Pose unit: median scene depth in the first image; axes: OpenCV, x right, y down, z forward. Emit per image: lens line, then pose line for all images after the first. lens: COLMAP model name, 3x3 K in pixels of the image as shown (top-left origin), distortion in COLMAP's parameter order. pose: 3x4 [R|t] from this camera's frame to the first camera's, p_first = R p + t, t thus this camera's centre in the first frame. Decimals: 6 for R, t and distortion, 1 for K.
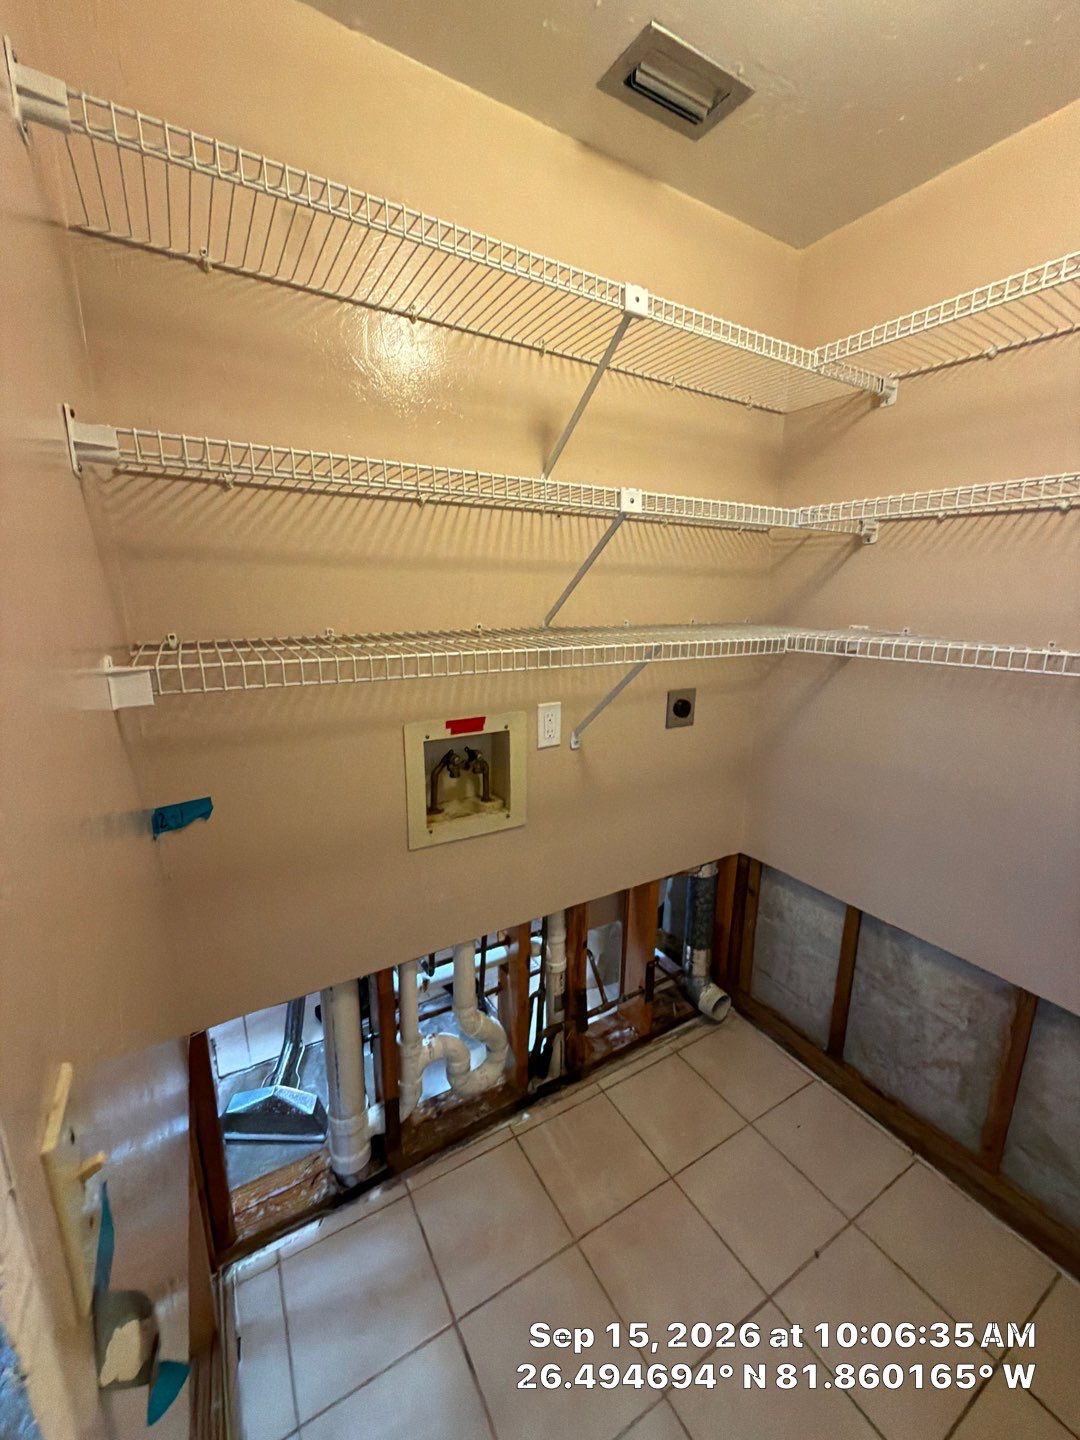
lens RADIAL K [[575.8, 0, 537.6], [0, 575.8, 722.5], [0, 0, 1]] dist [0.000850, -0.000156]
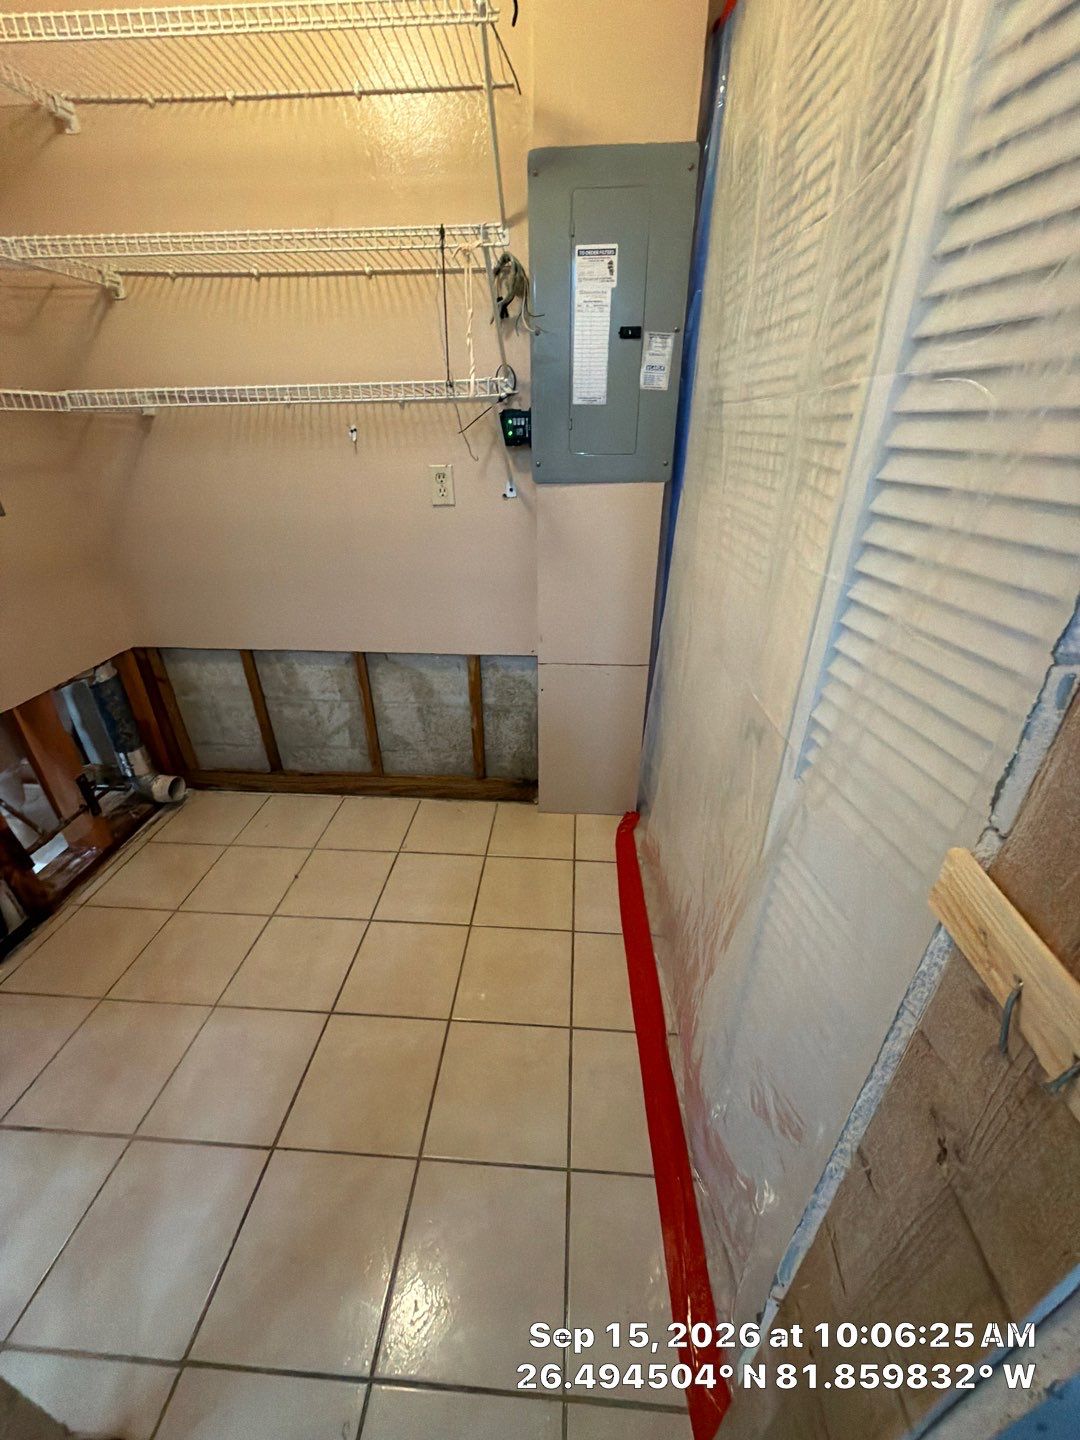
lens RADIAL K [[575.8, 0, 542.2], [0, 575.8, 719.6], [0, 0, 1]] dist [0.000850, -0.000156]
pose [[0.563175, -0.393394, 0.726687, -0.045337], [0.193215, 0.917720, 0.347070, 0.175433], [-0.803431, -0.055054, 0.592847, -0.270450]]
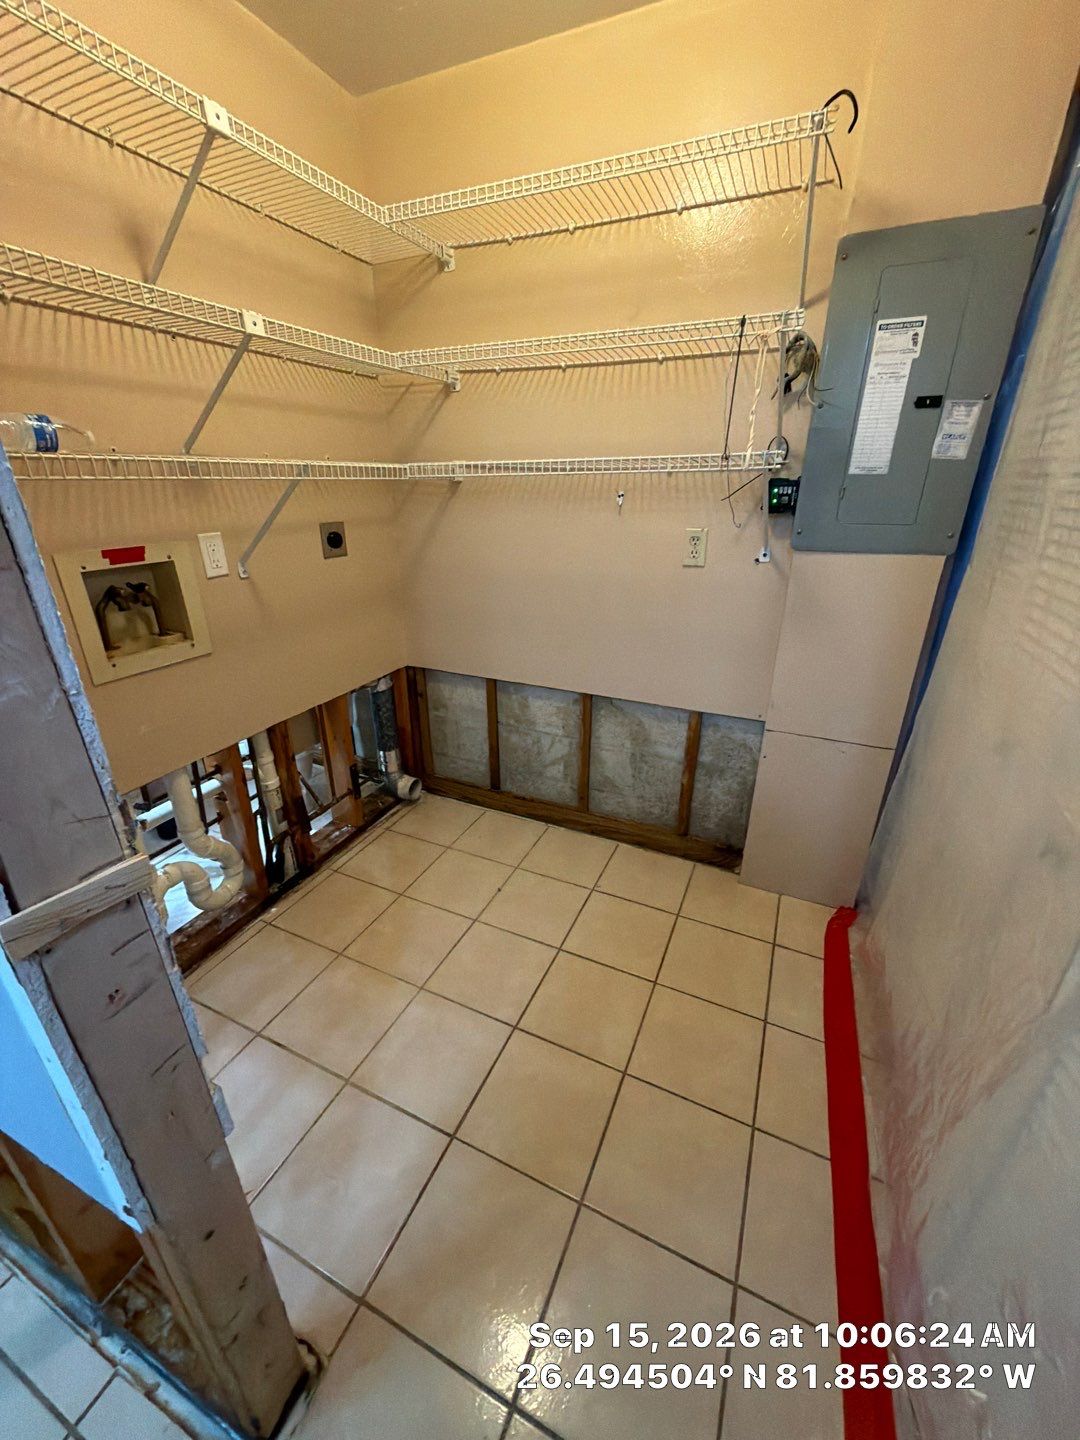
lens RADIAL K [[575.8, 0, 539.9], [0, 575.8, 719.3], [0, 0, 1]] dist [0.000850, -0.000156]
pose [[0.822876, -0.230242, 0.519484, -0.106904], [0.134581, 0.967188, 0.215490, 0.150149], [-0.552053, -0.107409, 0.826862, -0.250333]]
